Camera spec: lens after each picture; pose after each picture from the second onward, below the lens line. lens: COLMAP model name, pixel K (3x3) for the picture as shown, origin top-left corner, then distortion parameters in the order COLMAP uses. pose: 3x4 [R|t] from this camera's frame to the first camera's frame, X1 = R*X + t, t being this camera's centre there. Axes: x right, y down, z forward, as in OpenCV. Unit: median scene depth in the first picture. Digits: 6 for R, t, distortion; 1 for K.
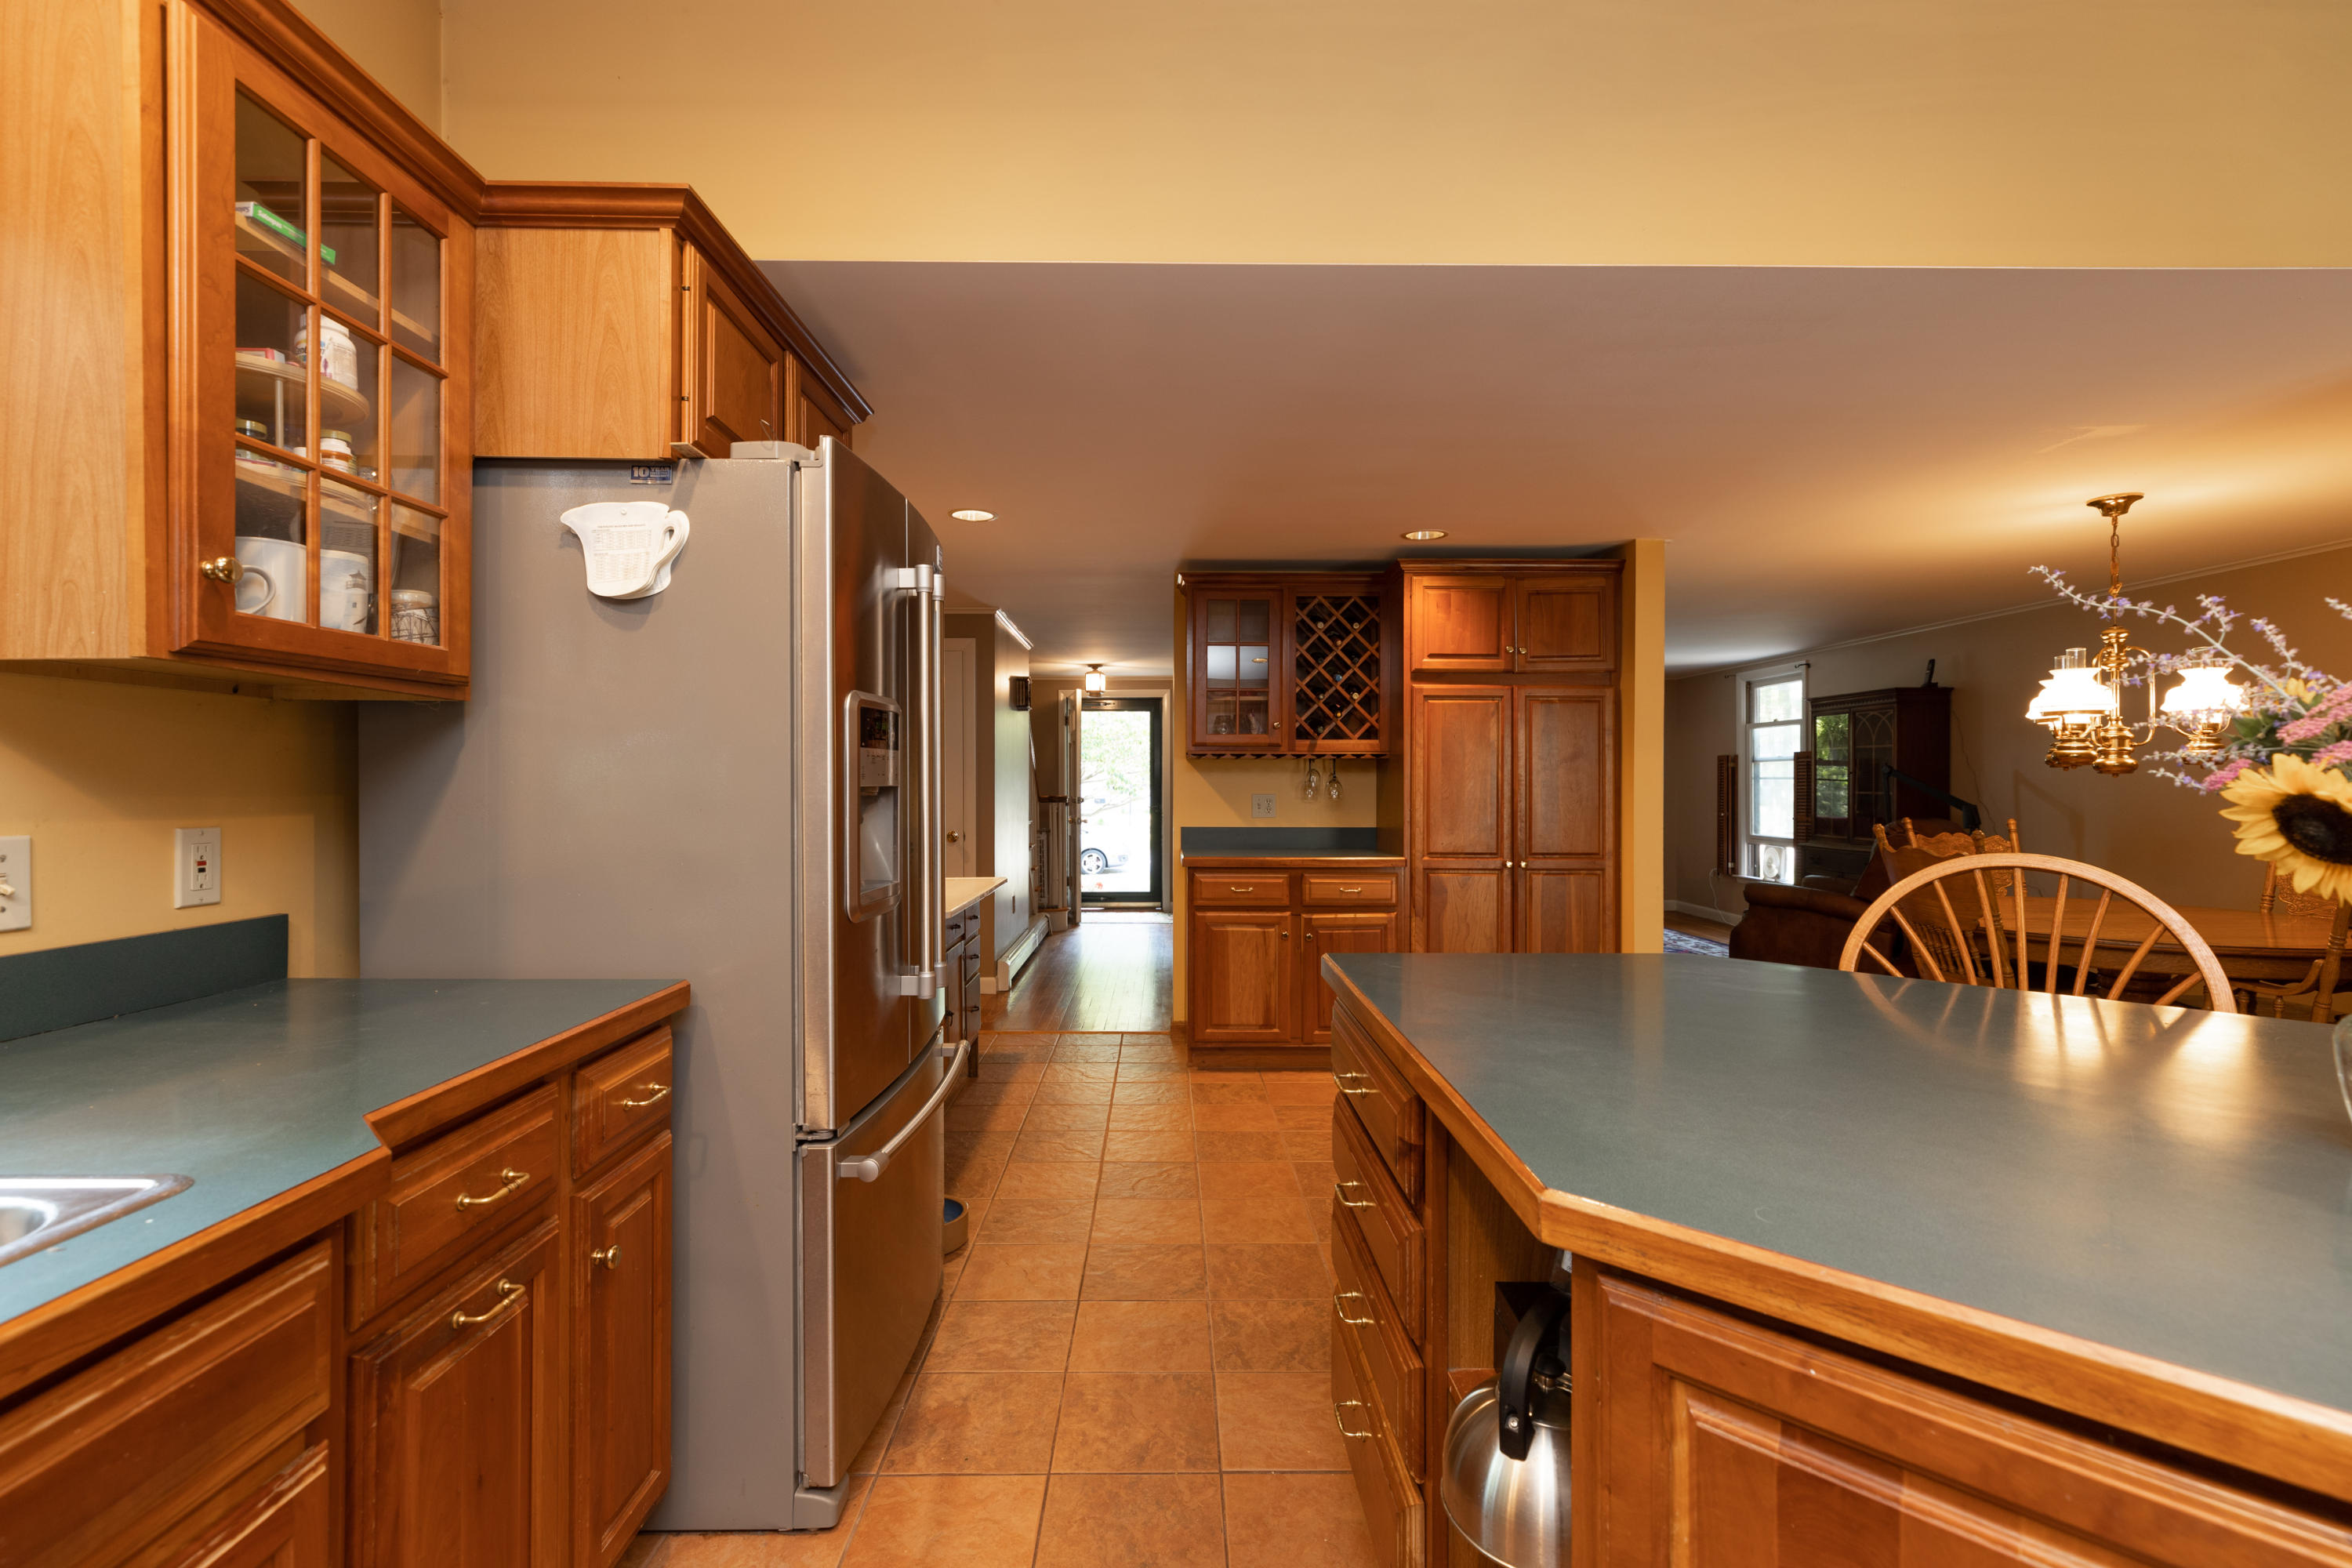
lens RADIAL K [[1061.5, 0, 1170.4], [0, 1061.5, 782.4], [0, 0, 1]] dist [0.010711, 0.000477]
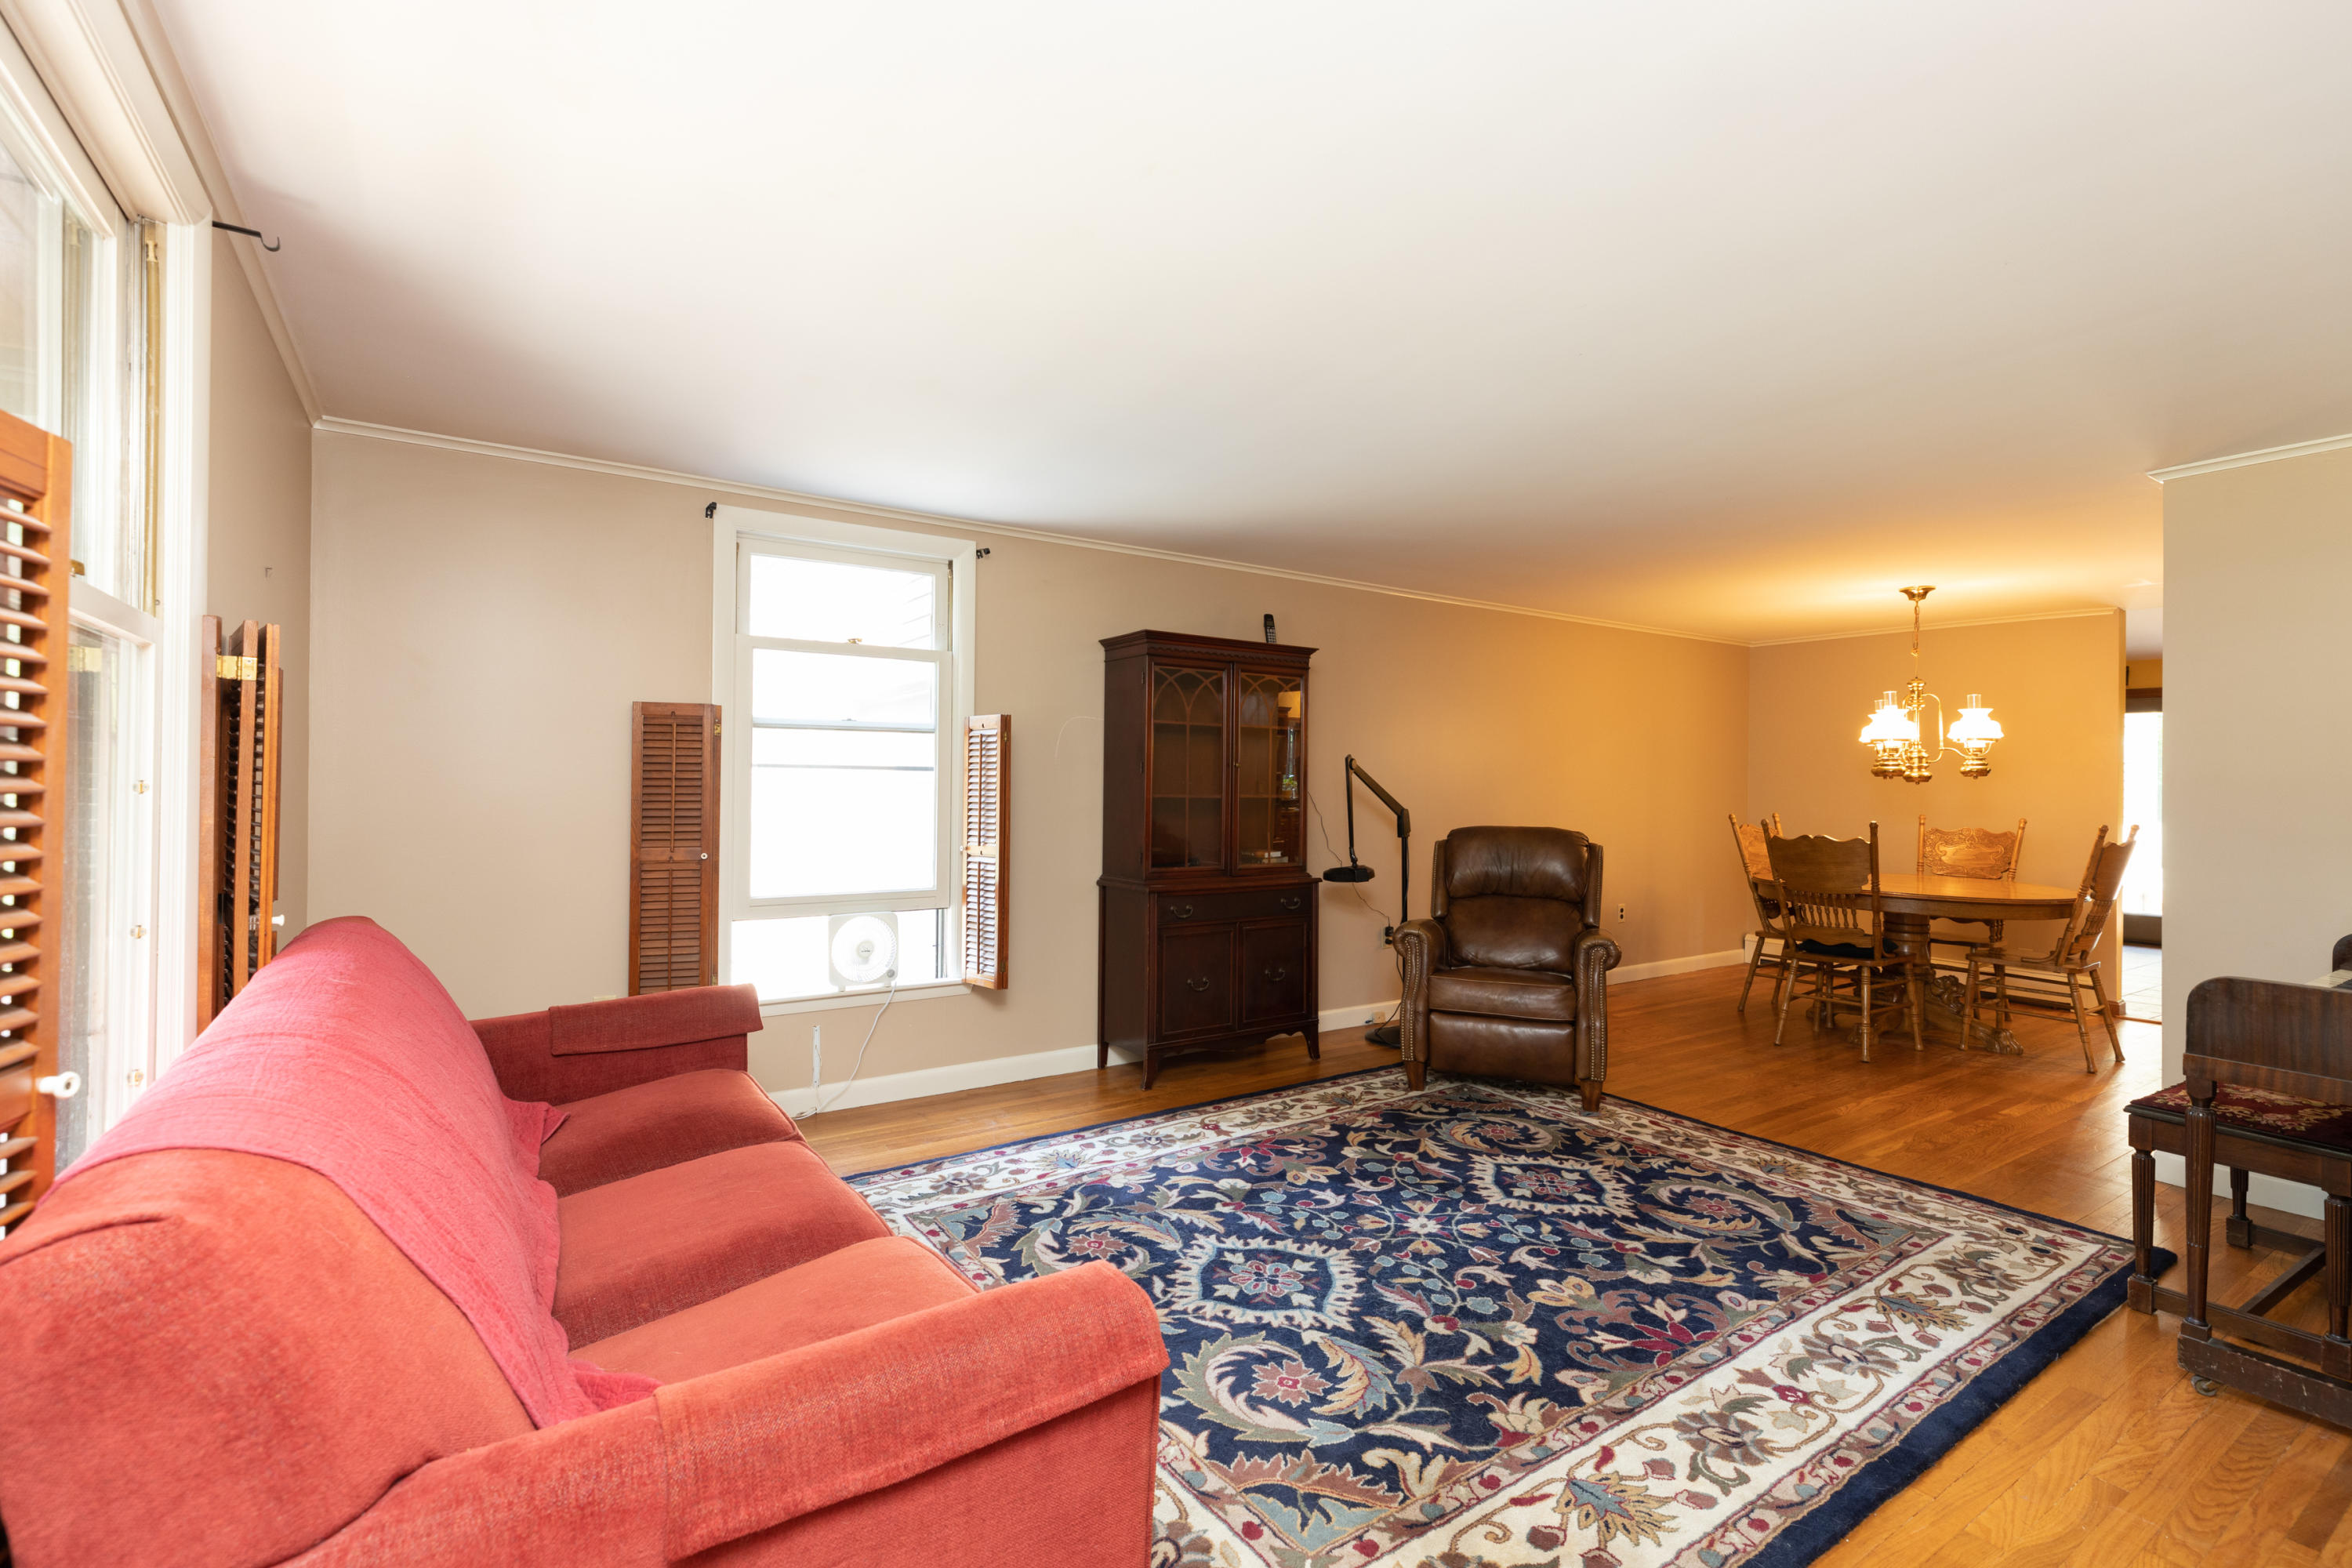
lens RADIAL K [[1061.5, 0, 1163.7], [0, 1061.5, 781.6], [0, 0, 1]] dist [0.010711, 0.000477]
pose [[-0.554135, 0.002871, 0.832422, 0.172218], [-0.008639, 0.999920, -0.009200, 0.010139], [-0.832382, -0.012290, -0.554066, 1.974628]]
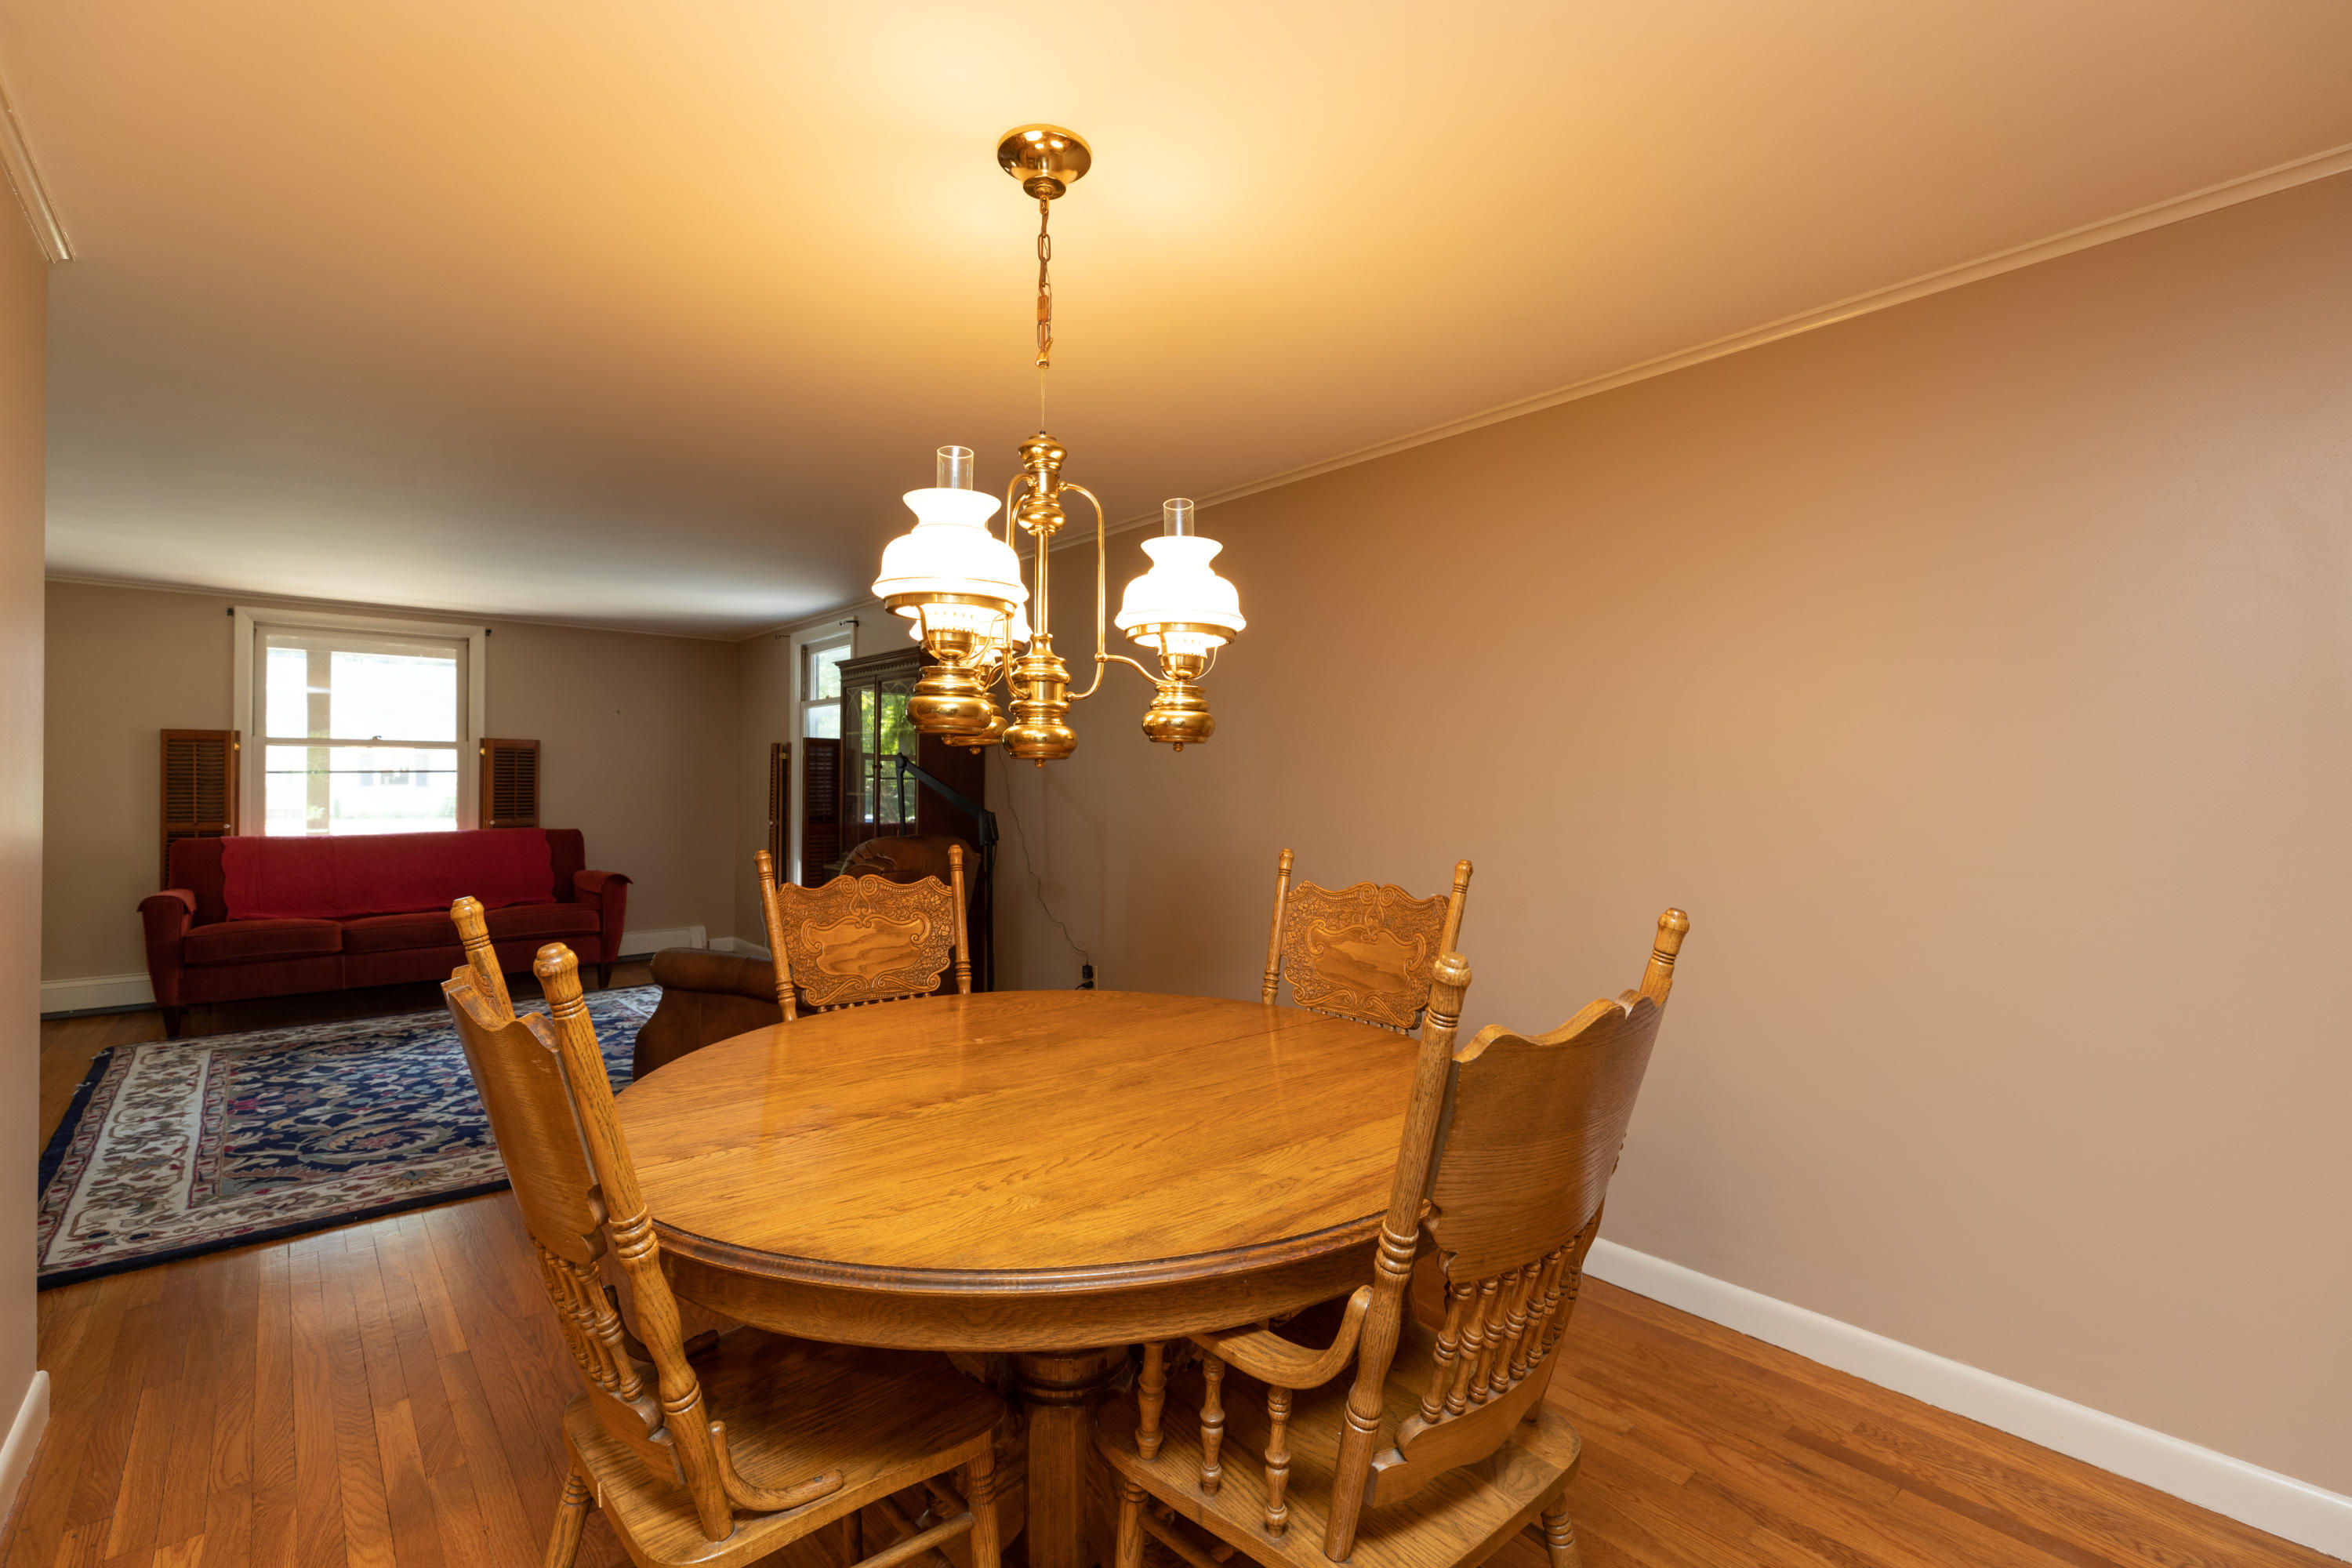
lens RADIAL K [[1061.5, 0, 1172.4], [0, 1061.5, 781.2], [0, 0, 1]] dist [0.010711, 0.000477]
pose [[0.771072, 0.005103, 0.636727, 0.464927], [-0.005310, 0.999985, -0.001584, 0.001461], [-0.636726, -0.002160, 0.771087, 0.448573]]
